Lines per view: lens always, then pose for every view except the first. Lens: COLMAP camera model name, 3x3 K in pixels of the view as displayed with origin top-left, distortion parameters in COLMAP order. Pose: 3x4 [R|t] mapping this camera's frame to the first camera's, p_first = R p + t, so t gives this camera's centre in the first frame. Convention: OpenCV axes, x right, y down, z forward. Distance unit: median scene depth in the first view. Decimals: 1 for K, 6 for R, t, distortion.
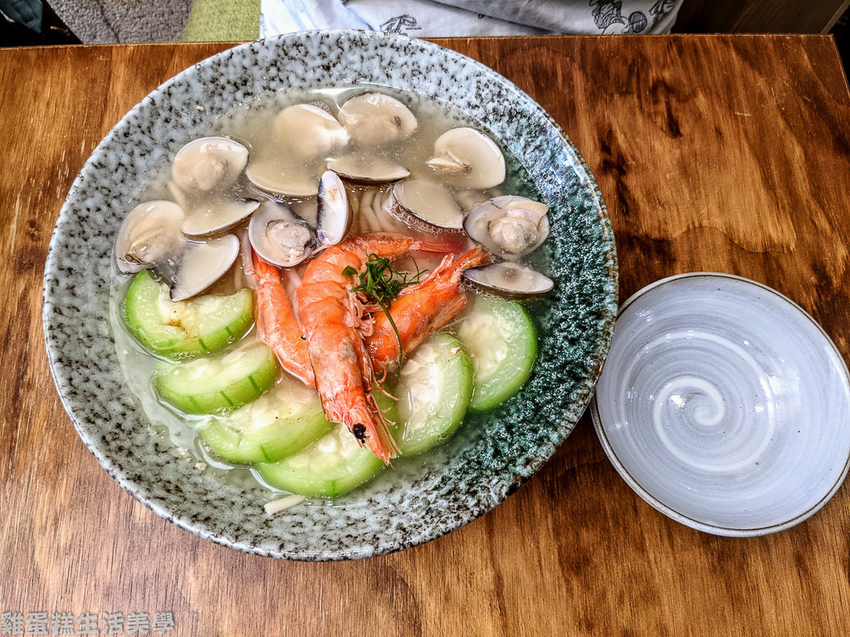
lens RADIAL K [[683.4, 0, 425.0], [0, 683.4, 318.5], [0, 0, 1]] dist [0.033247, -0.064999]
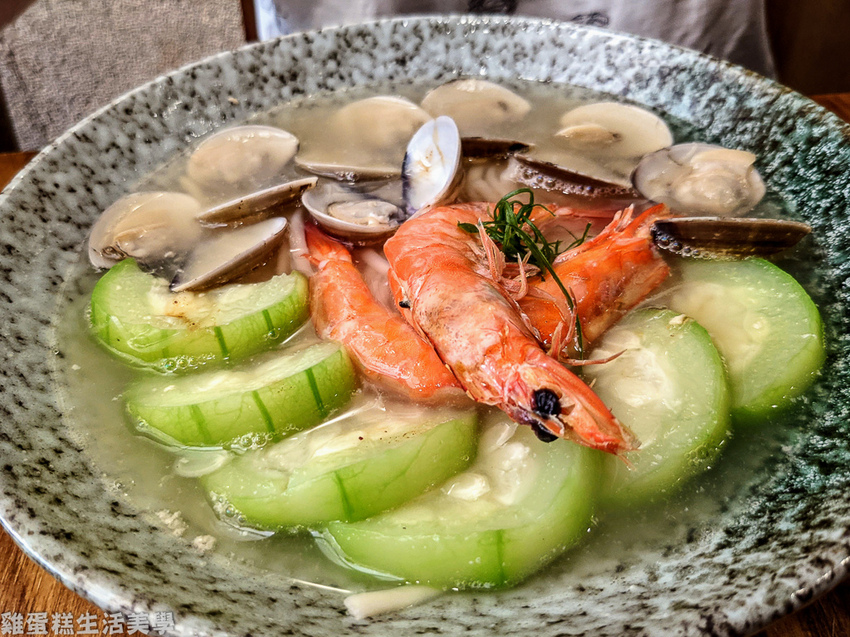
lens RADIAL K [[750.5, 0, 425.0], [0, 750.5, 318.5], [0, 0, 1]] dist [0.029085, -0.097137]
pose [[0.997134, -0.075604, -0.002644, -0.144240], [0.065432, 0.879463, -0.471449, 0.292270], [0.037968, 0.469925, 0.881890, 0.425429]]
